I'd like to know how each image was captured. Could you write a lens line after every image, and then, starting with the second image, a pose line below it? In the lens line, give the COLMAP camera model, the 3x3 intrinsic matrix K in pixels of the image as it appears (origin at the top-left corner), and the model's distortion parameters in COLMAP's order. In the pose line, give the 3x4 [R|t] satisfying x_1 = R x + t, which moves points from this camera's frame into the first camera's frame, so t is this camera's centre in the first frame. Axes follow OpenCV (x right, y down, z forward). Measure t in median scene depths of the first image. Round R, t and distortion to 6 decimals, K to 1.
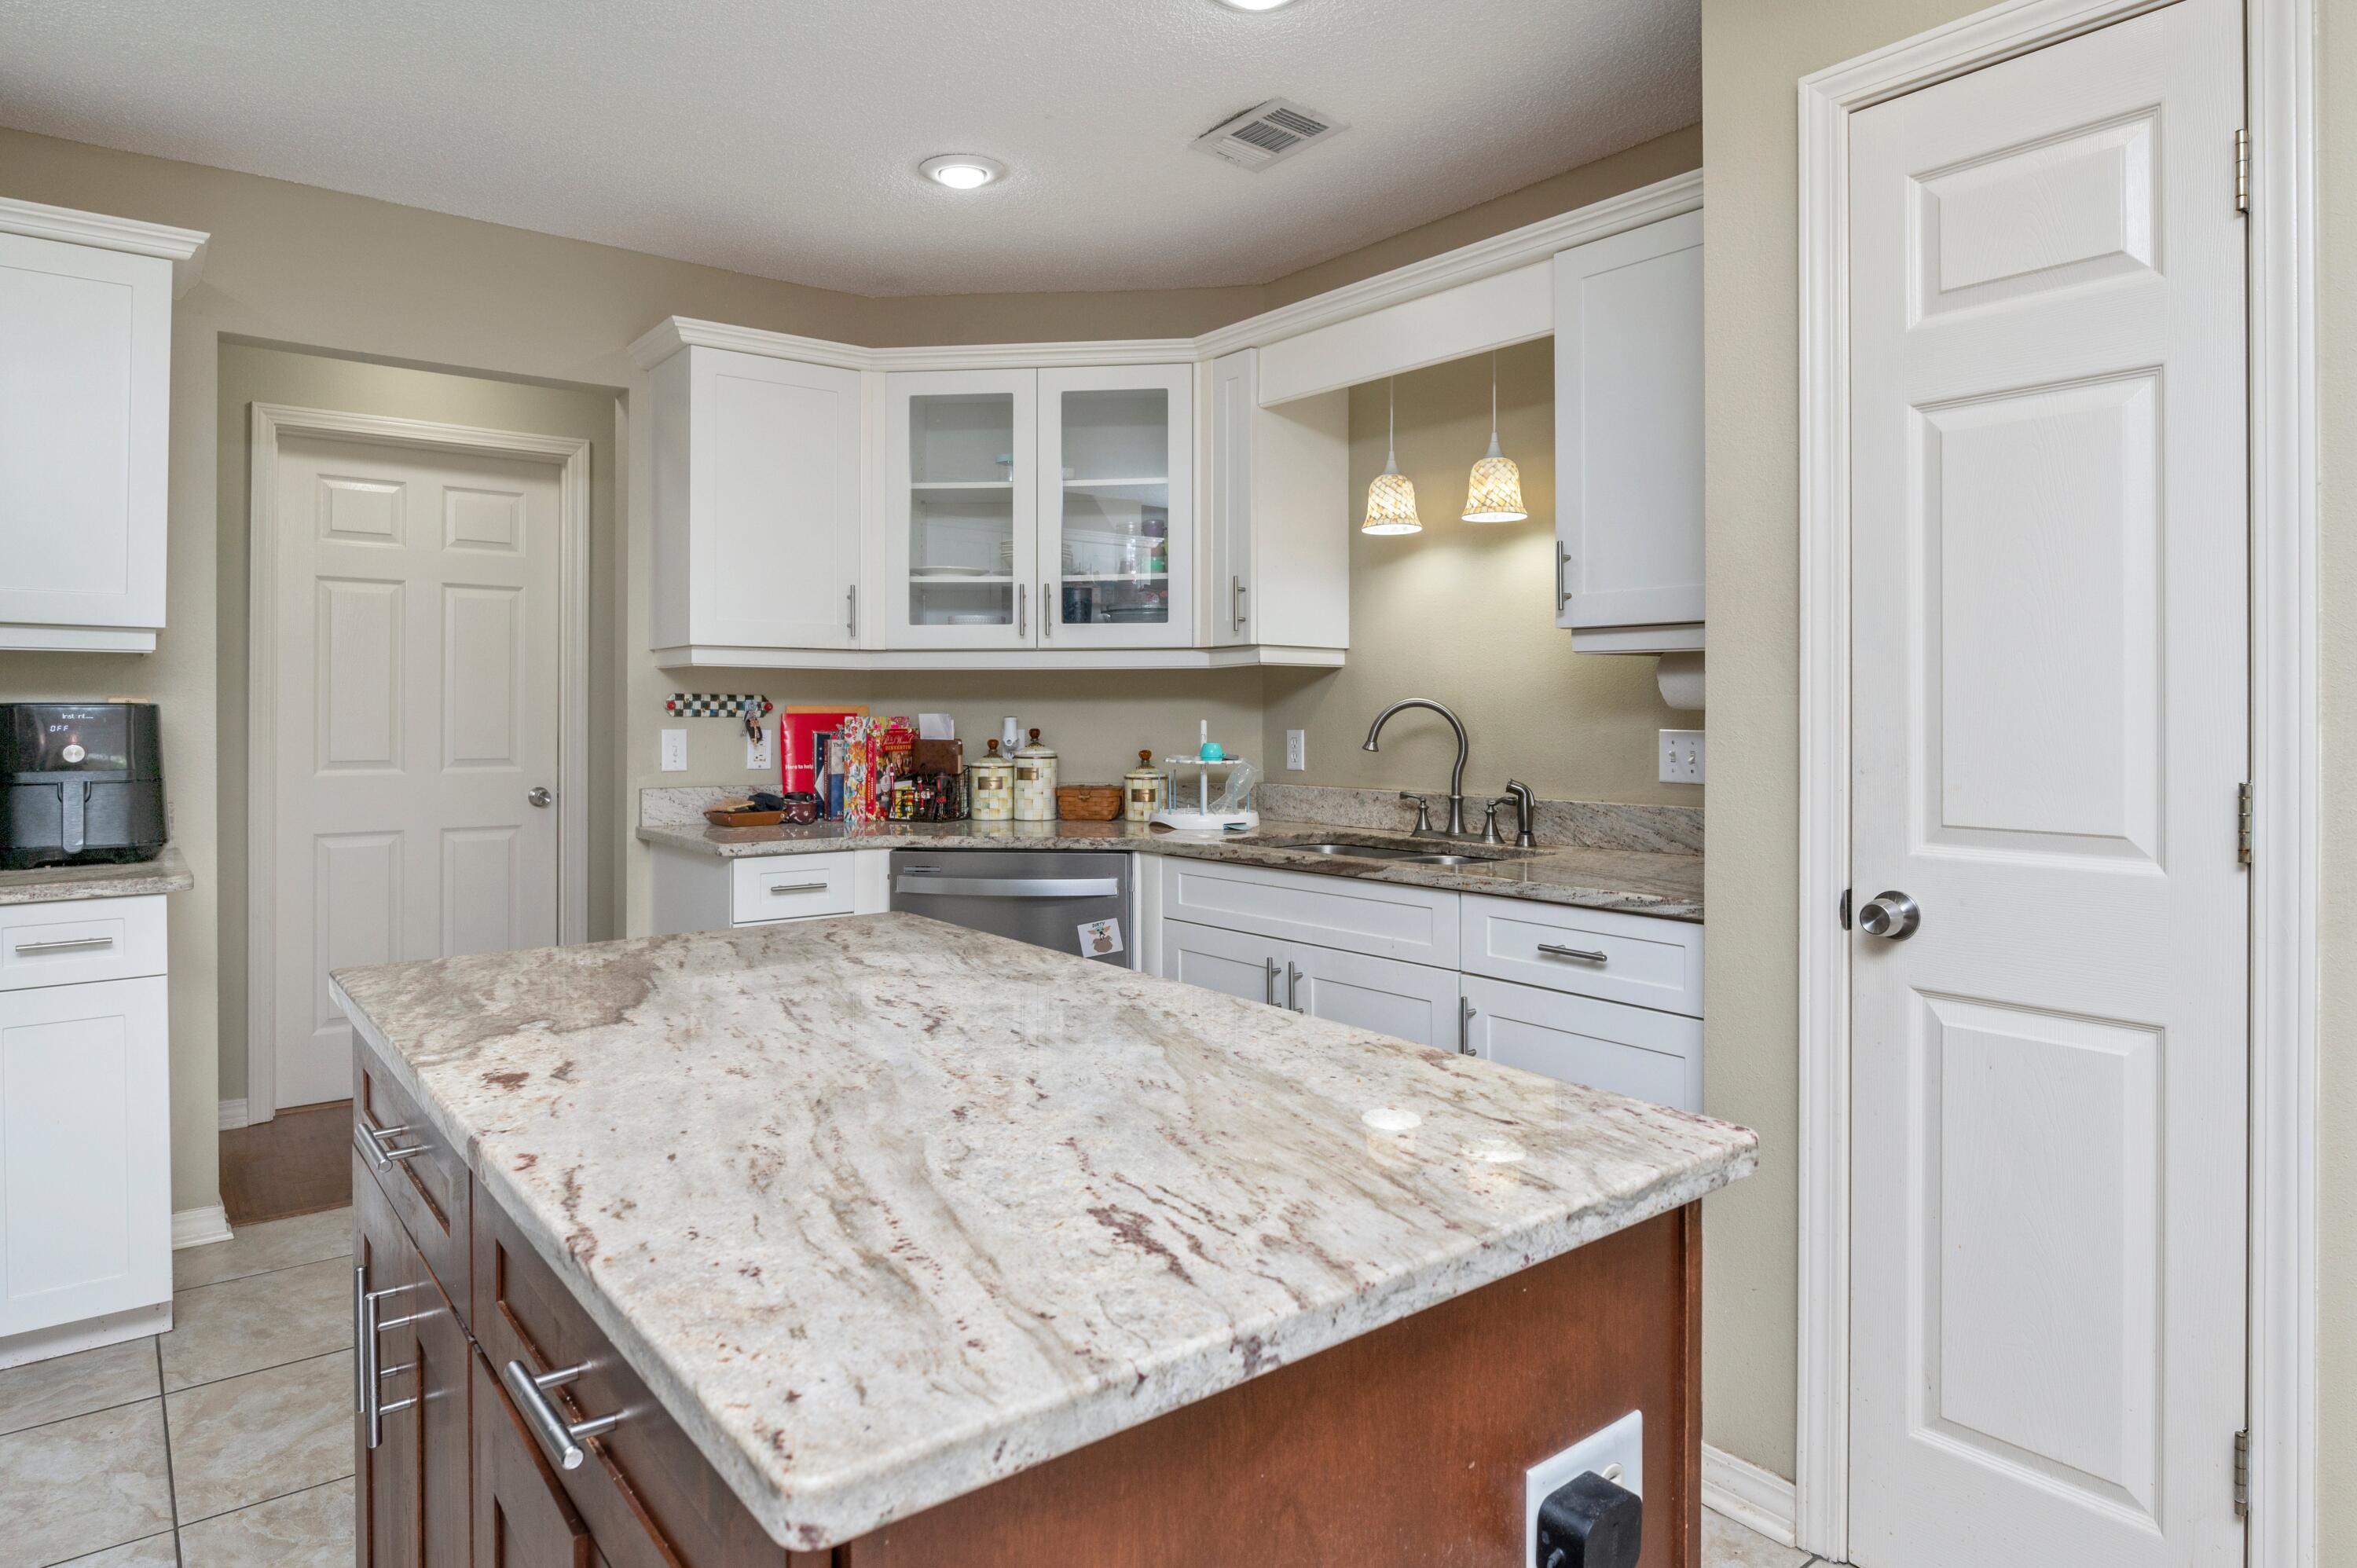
lens RADIAL K [[1266.3, 0, 1256.0], [0, 1266.3, 700.3], [0, 0, 1]] dist [-0.011592, 0.002121]
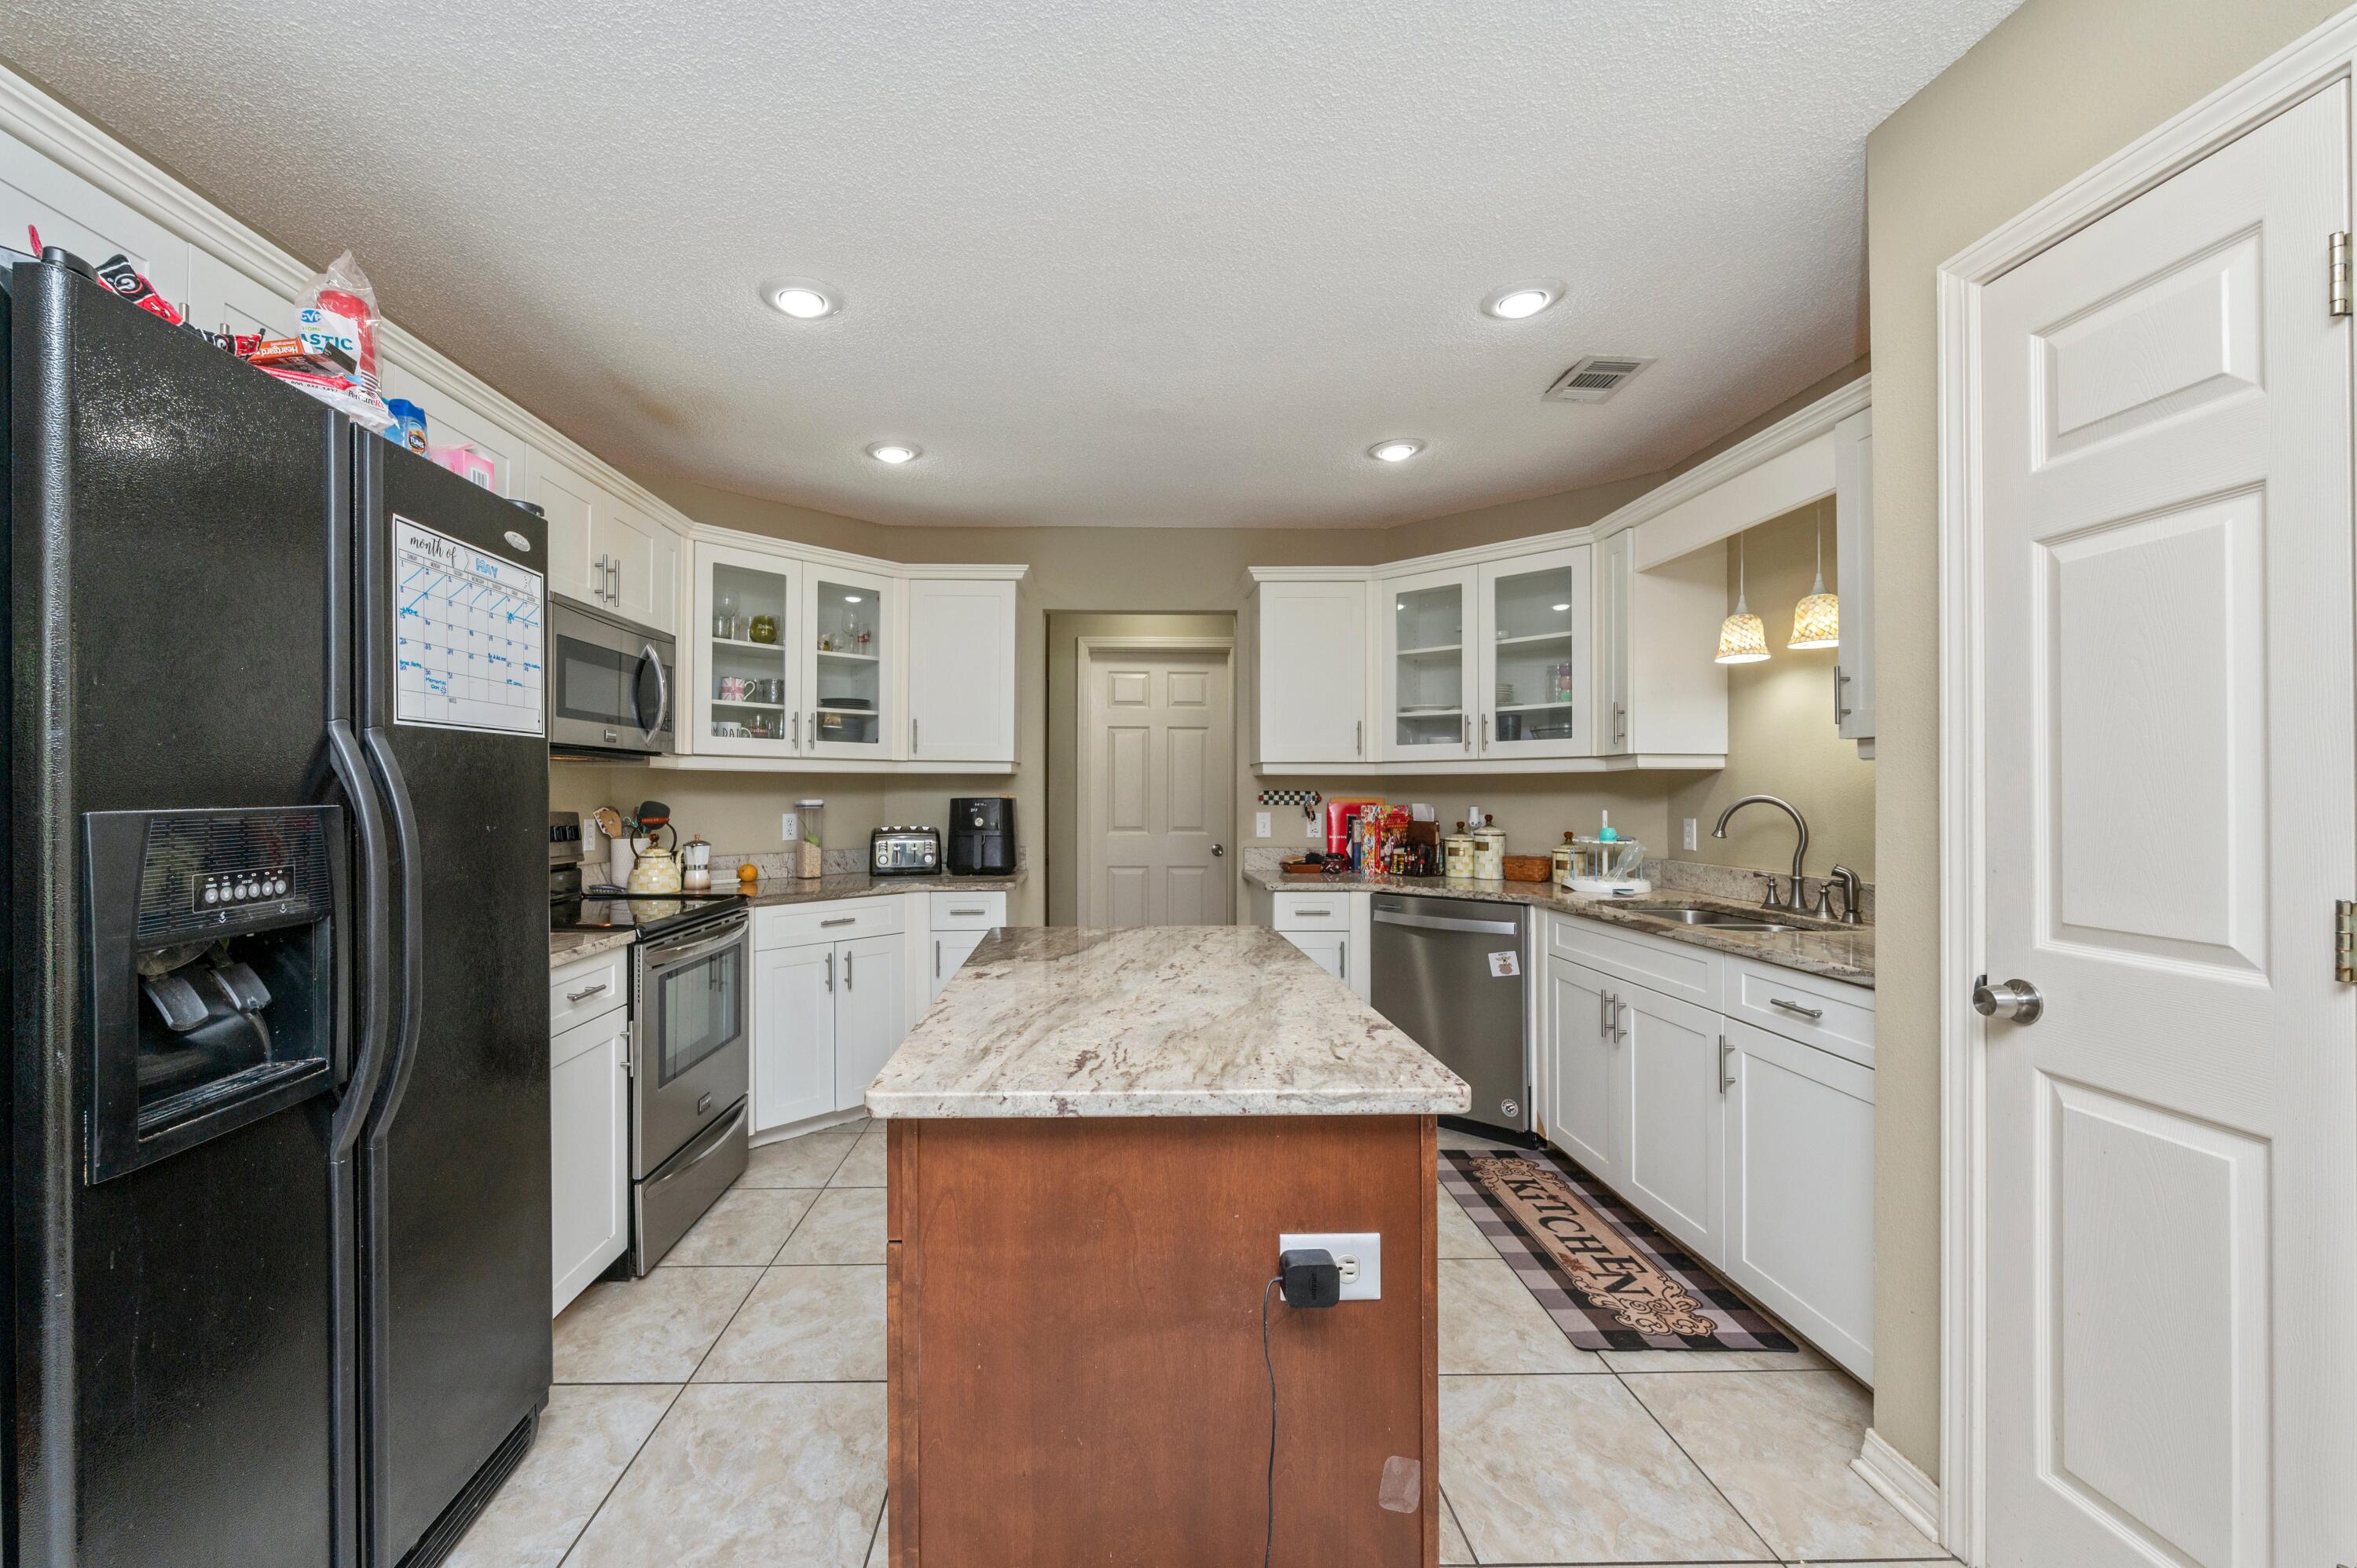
lens RADIAL K [[942.2, 0, 1225.4], [0, 942.2, 785.6], [0, 0, 1]] dist [-0.004509, 0.000217]
pose [[0.818992, -0.002910, -0.573798, 0.225940], [0.002698, 0.999996, -0.001222, -0.011618], [0.573799, -0.000547, 0.818996, -0.043229]]
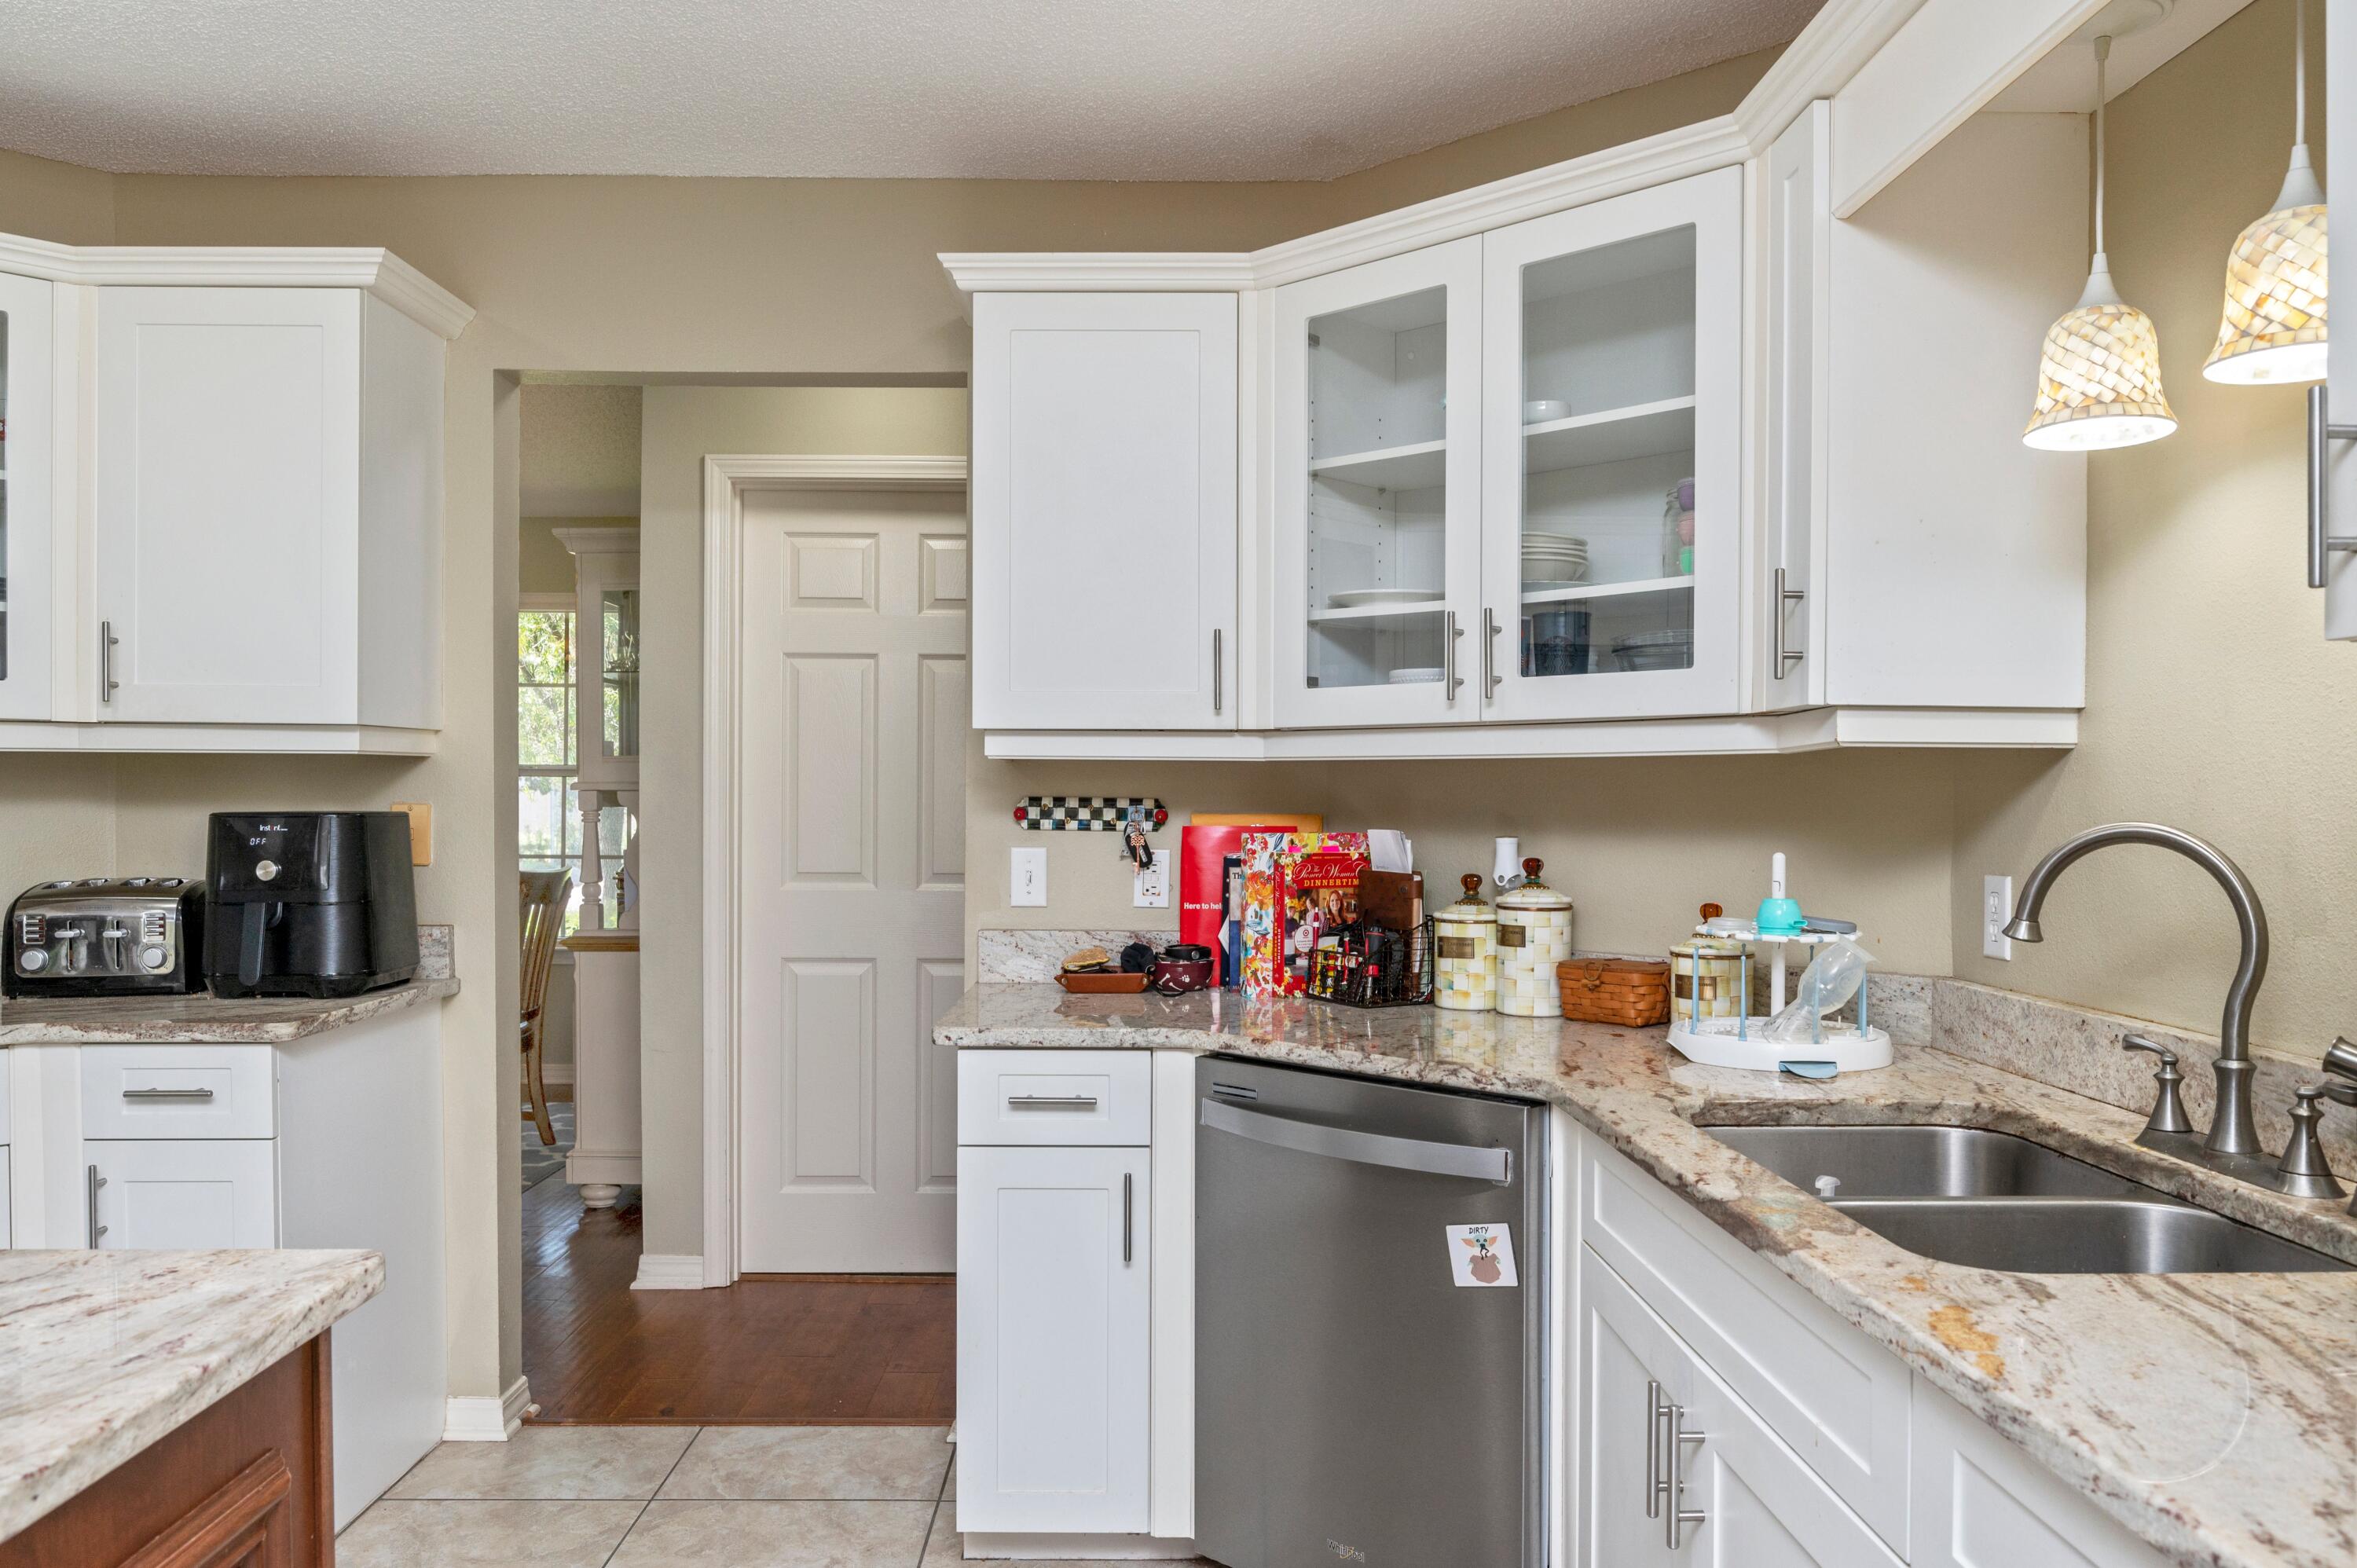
lens RADIAL K [[1643.7, 0, 1292.8], [0, 1643.7, 812.8], [0, 0, 1]] dist [-0.011634, -0.004160]
pose [[0.793561, 0.012447, -0.608363, 0.237472], [-0.002095, 0.999841, 0.017723, -0.014430], [0.608487, -0.012790, 0.793461, 0.391617]]
